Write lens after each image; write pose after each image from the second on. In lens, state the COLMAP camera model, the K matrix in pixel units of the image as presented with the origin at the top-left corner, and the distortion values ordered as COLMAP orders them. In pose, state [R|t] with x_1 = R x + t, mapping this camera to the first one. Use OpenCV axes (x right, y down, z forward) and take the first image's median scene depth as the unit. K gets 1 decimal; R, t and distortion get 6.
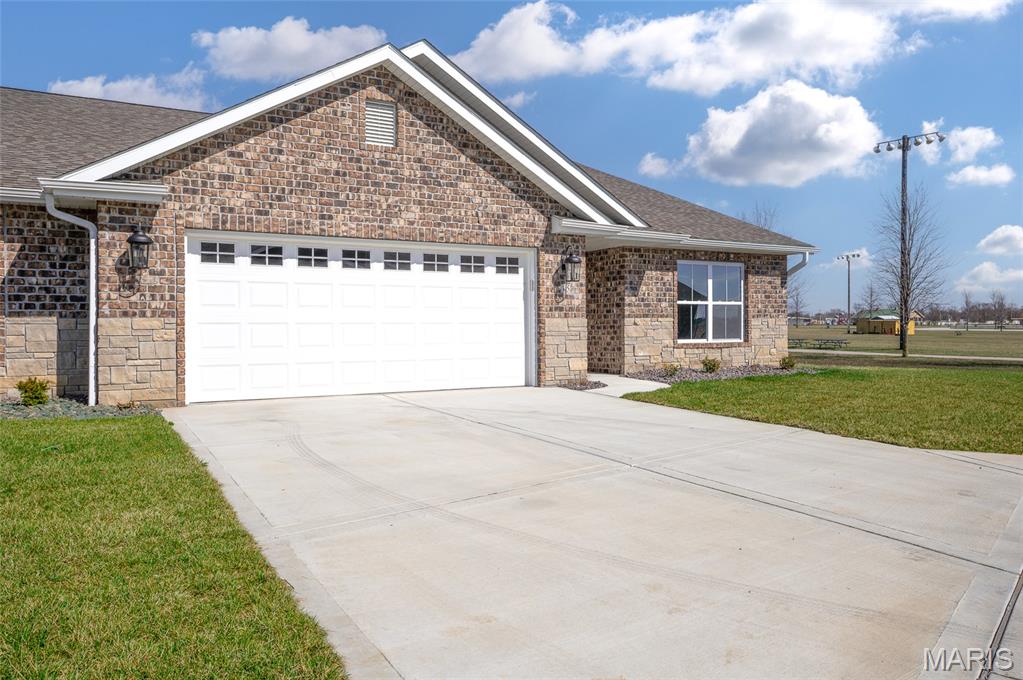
lens RADIAL K [[714.9, 0, 506.9], [0, 714.9, 336.7], [0, 0, 1]] dist [0.005124, -0.014641]
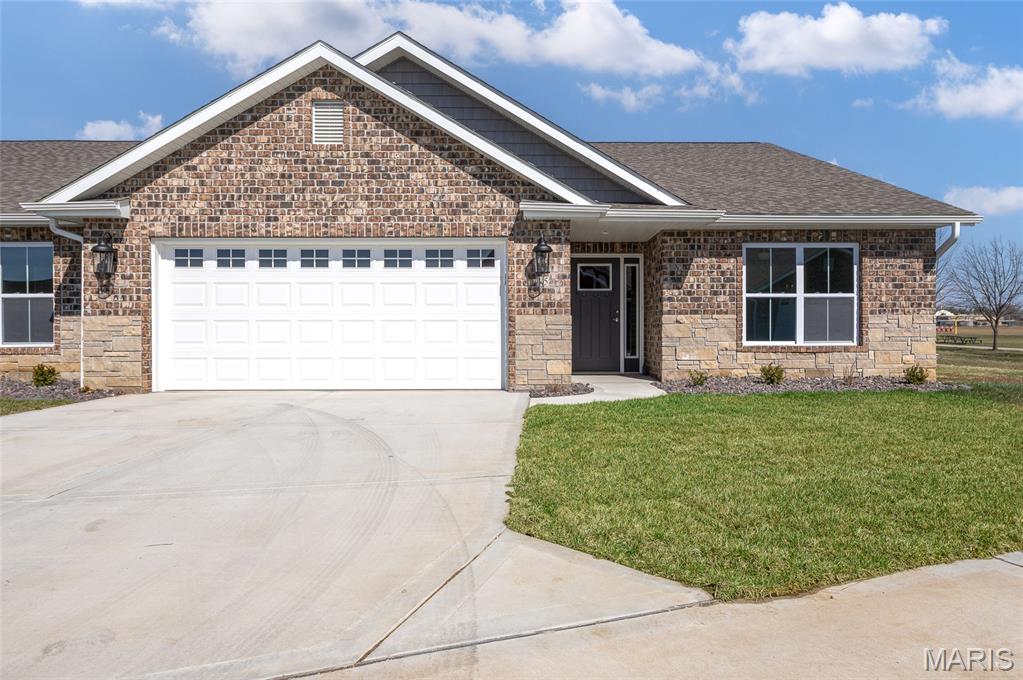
lens RADIAL K [[669.0, 0, 512.0], [0, 669.0, 336.3], [0, 0, 1]] dist [-0.004117, -0.001320]
pose [[0.885774, 0.011544, -0.463973, 0.473188], [-0.009451, 0.999932, 0.006837, -0.005636], [0.464020, -0.001671, 0.885823, 0.273822]]
